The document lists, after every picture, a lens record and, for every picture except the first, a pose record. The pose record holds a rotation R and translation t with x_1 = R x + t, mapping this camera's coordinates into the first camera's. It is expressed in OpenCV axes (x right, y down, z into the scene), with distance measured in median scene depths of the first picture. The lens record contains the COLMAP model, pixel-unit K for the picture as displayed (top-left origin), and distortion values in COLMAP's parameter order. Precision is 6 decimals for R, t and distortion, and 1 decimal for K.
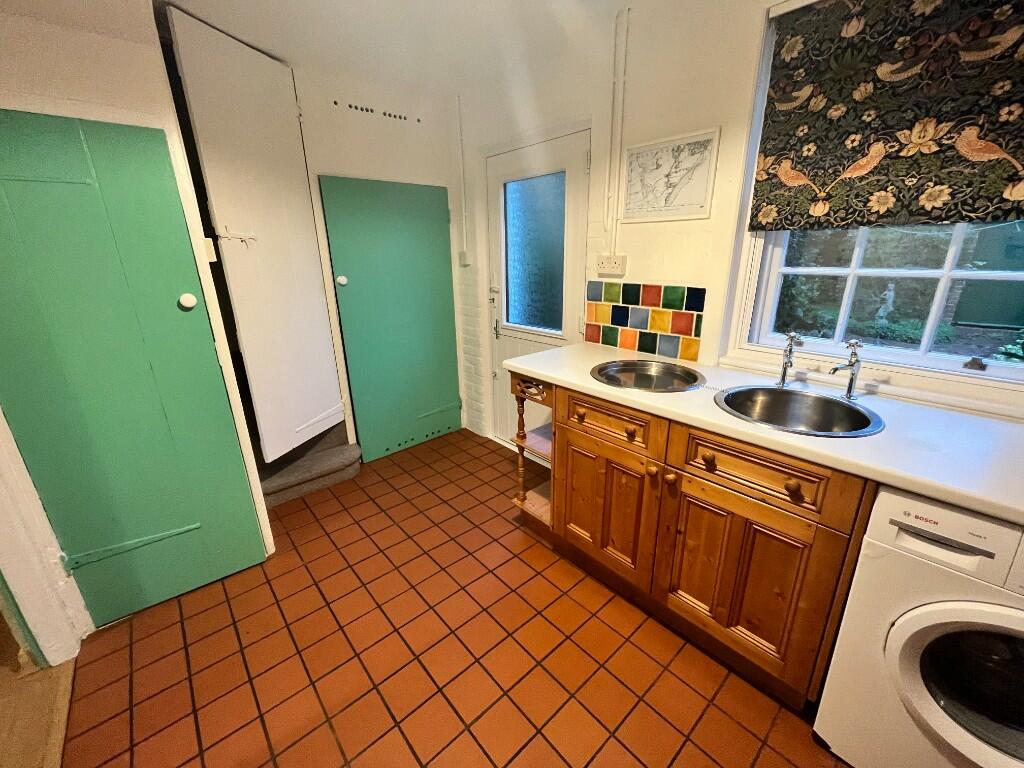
lens RADIAL K [[415.6, 0, 509.1], [0, 415.6, 385.3], [0, 0, 1]] dist [-0.000725, 0.000476]
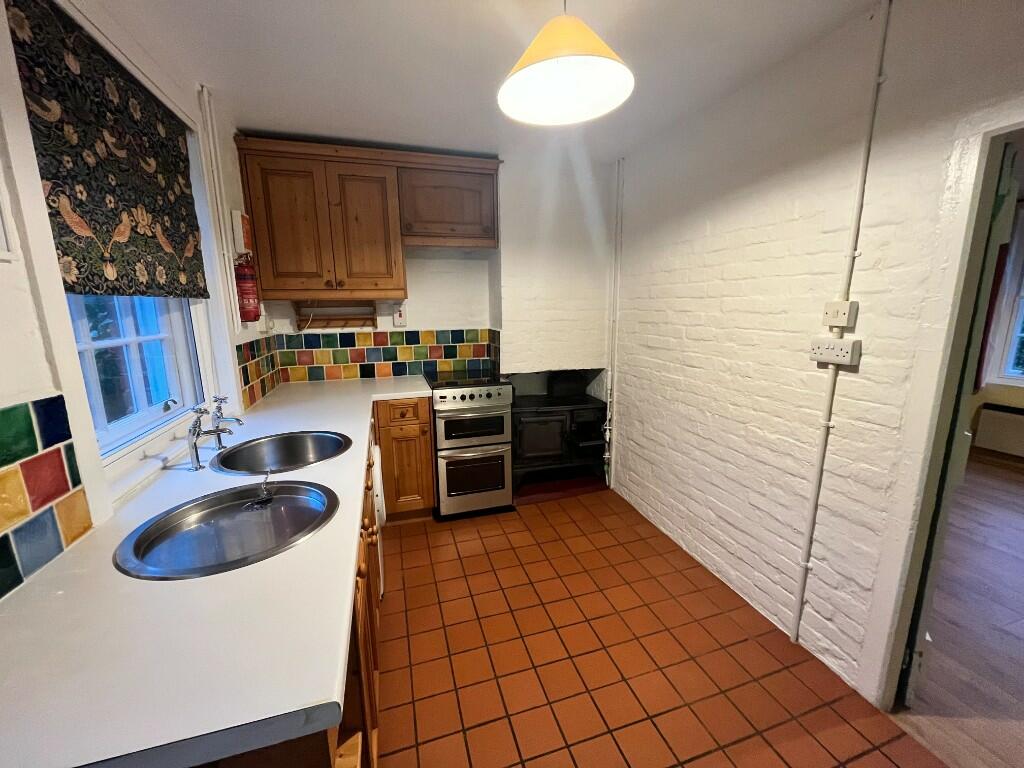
lens RADIAL K [[415.6, 0, 513.6], [0, 415.6, 383.9], [0, 0, 1]] dist [-0.000725, 0.000476]
pose [[-0.916414, -0.049075, 0.397213, -0.297781], [0.148662, 0.879714, 0.451667, -0.469439], [-0.371599, 0.472965, -0.798886, 1.422988]]
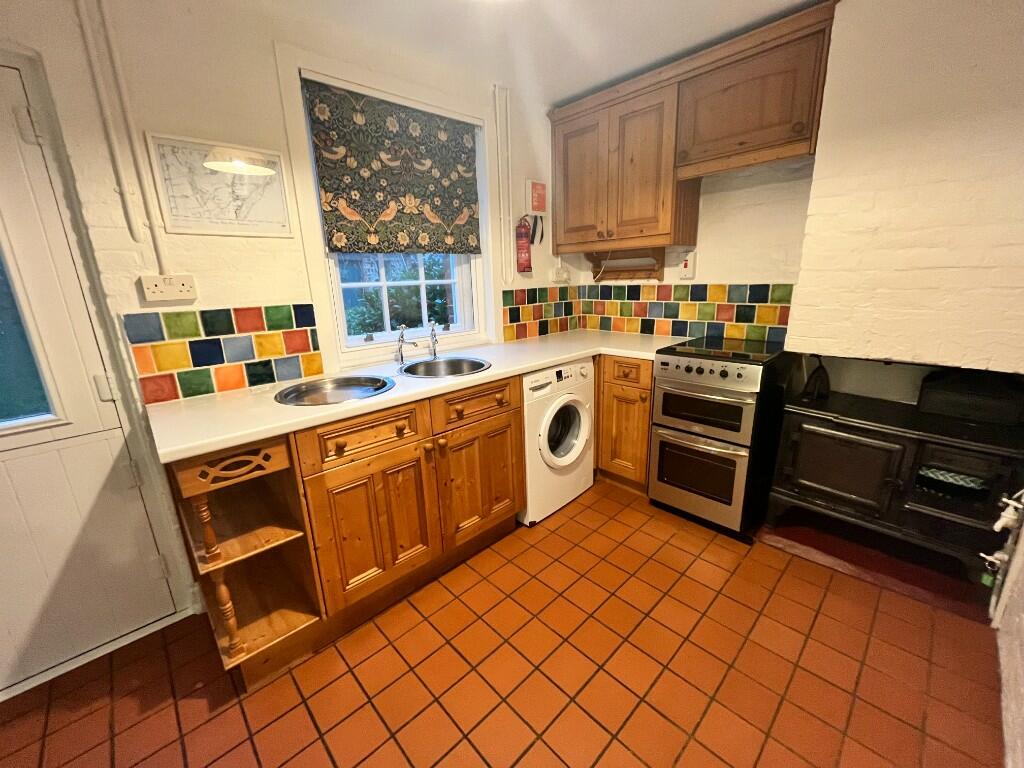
lens RADIAL K [[415.6, 0, 510.5], [0, 415.6, 385.4], [0, 0, 1]] dist [-0.000725, 0.000476]
pose [[-0.040244, -0.237616, 0.970525, -0.735848], [0.341604, 0.909512, 0.236843, -0.145318], [-0.938982, 0.341067, 0.044568, 0.653705]]
